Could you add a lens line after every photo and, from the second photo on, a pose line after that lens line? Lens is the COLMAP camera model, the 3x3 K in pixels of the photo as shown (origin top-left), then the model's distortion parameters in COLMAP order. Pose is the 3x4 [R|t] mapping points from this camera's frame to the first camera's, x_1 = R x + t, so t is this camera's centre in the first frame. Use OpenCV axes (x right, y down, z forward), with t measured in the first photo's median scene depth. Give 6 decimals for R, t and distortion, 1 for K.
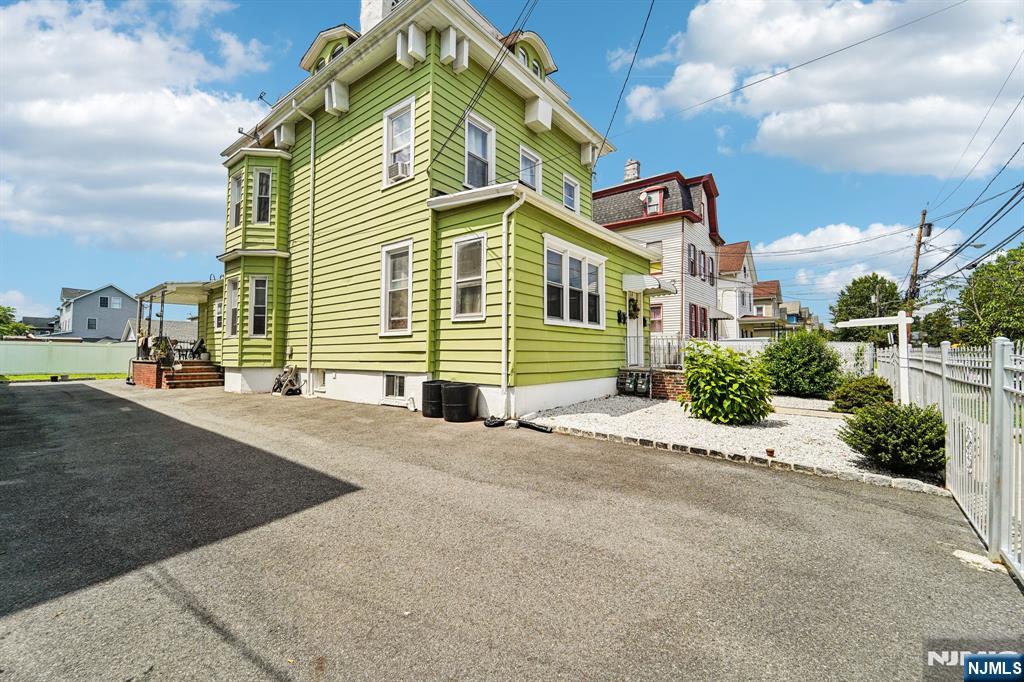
lens RADIAL K [[426.8, 0, 512.0], [0, 426.8, 341.0], [0, 0, 1]] dist [-0.021639, 0.000375]
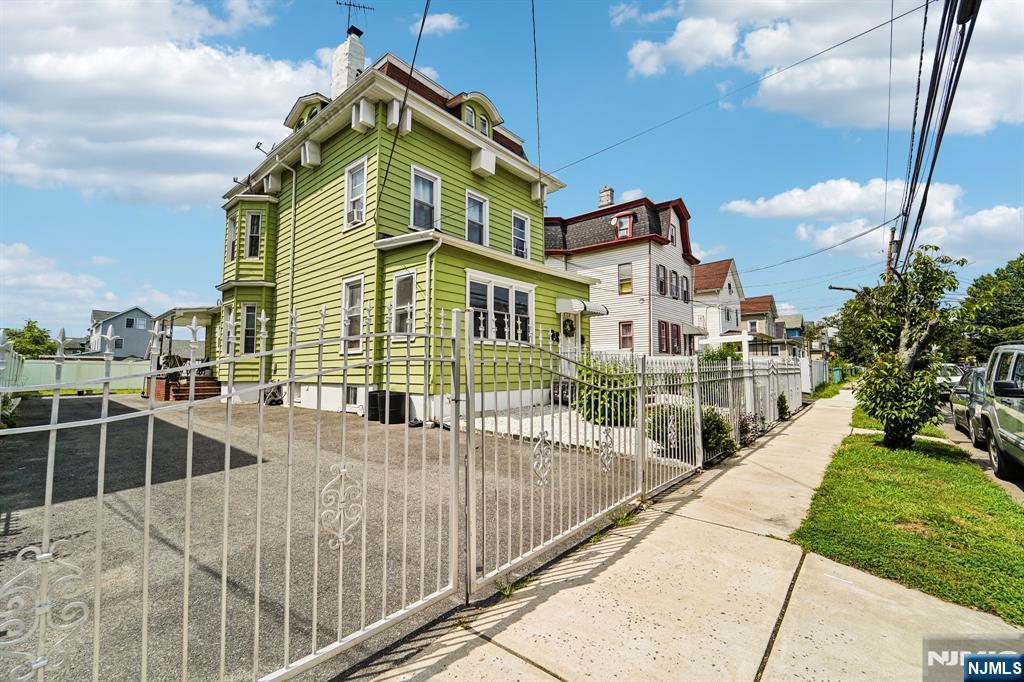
lens RADIAL K [[422.2, 0, 506.8], [0, 422.2, 344.8], [0, 0, 1]] dist [-0.019915, -0.000175]
pose [[0.999222, -0.007843, -0.038649, 0.166487], [0.006704, 0.999542, -0.029518, 0.000200], [0.038863, 0.029236, 0.998817, -0.132054]]
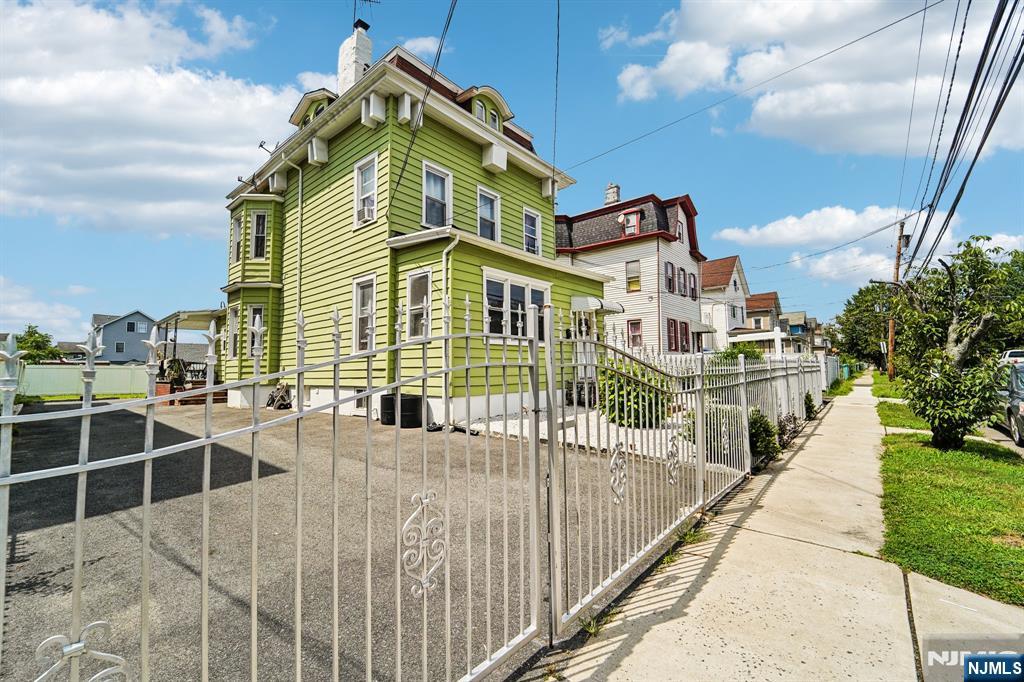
lens RADIAL K [[422.2, 0, 506.8], [0, 422.2, 344.8], [0, 0, 1]] dist [-0.019915, -0.000175]
pose [[0.999047, -0.018665, -0.039461, 0.129352], [0.017525, 0.999424, -0.029045, -0.001643], [0.039981, 0.028326, 0.998799, -0.105417]]
